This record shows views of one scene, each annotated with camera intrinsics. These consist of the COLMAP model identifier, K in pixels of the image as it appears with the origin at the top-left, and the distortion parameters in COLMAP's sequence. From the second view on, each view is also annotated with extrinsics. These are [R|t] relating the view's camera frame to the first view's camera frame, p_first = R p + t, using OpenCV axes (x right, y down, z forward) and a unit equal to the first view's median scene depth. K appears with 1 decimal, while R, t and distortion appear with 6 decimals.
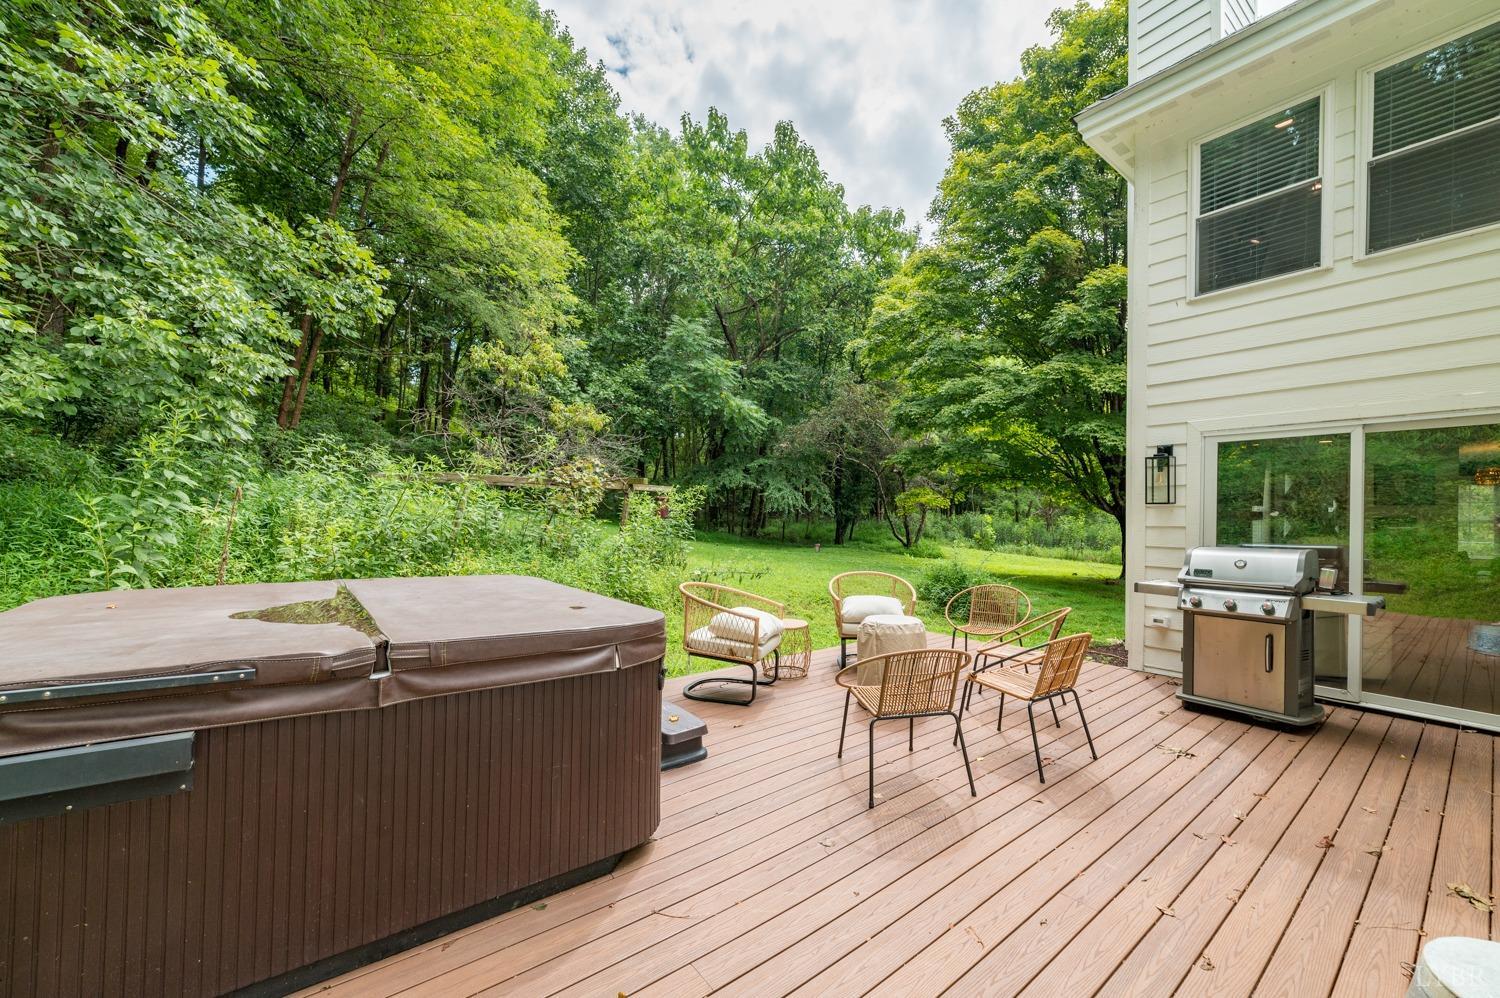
lens RADIAL K [[597.3, 0, 764.9], [0, 597.3, 516.2], [0, 0, 1]] dist [0.000816, 0.000421]
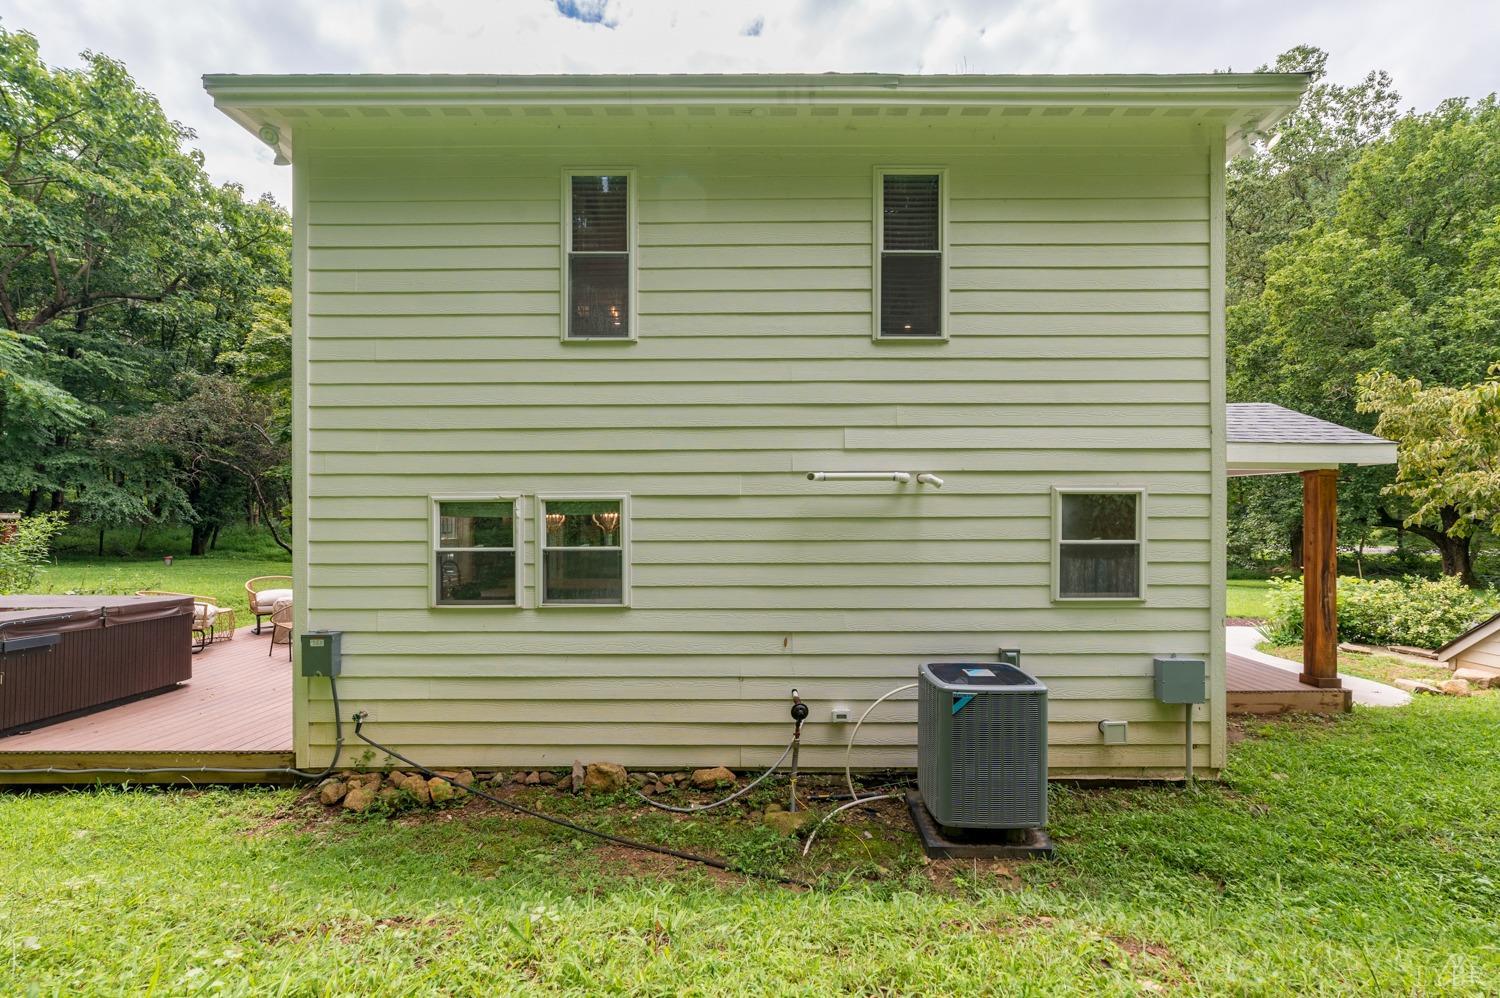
lens RADIAL K [[597.3, 0, 764.9], [0, 597.3, 516.2], [0, 0, 1]] dist [0.000816, 0.000421]
pose [[0.617626, -0.005835, 0.786450, -0.061347], [0.000886, 0.999977, 0.006723, -0.018029], [-0.786471, -0.003455, 0.617617, -0.233117]]
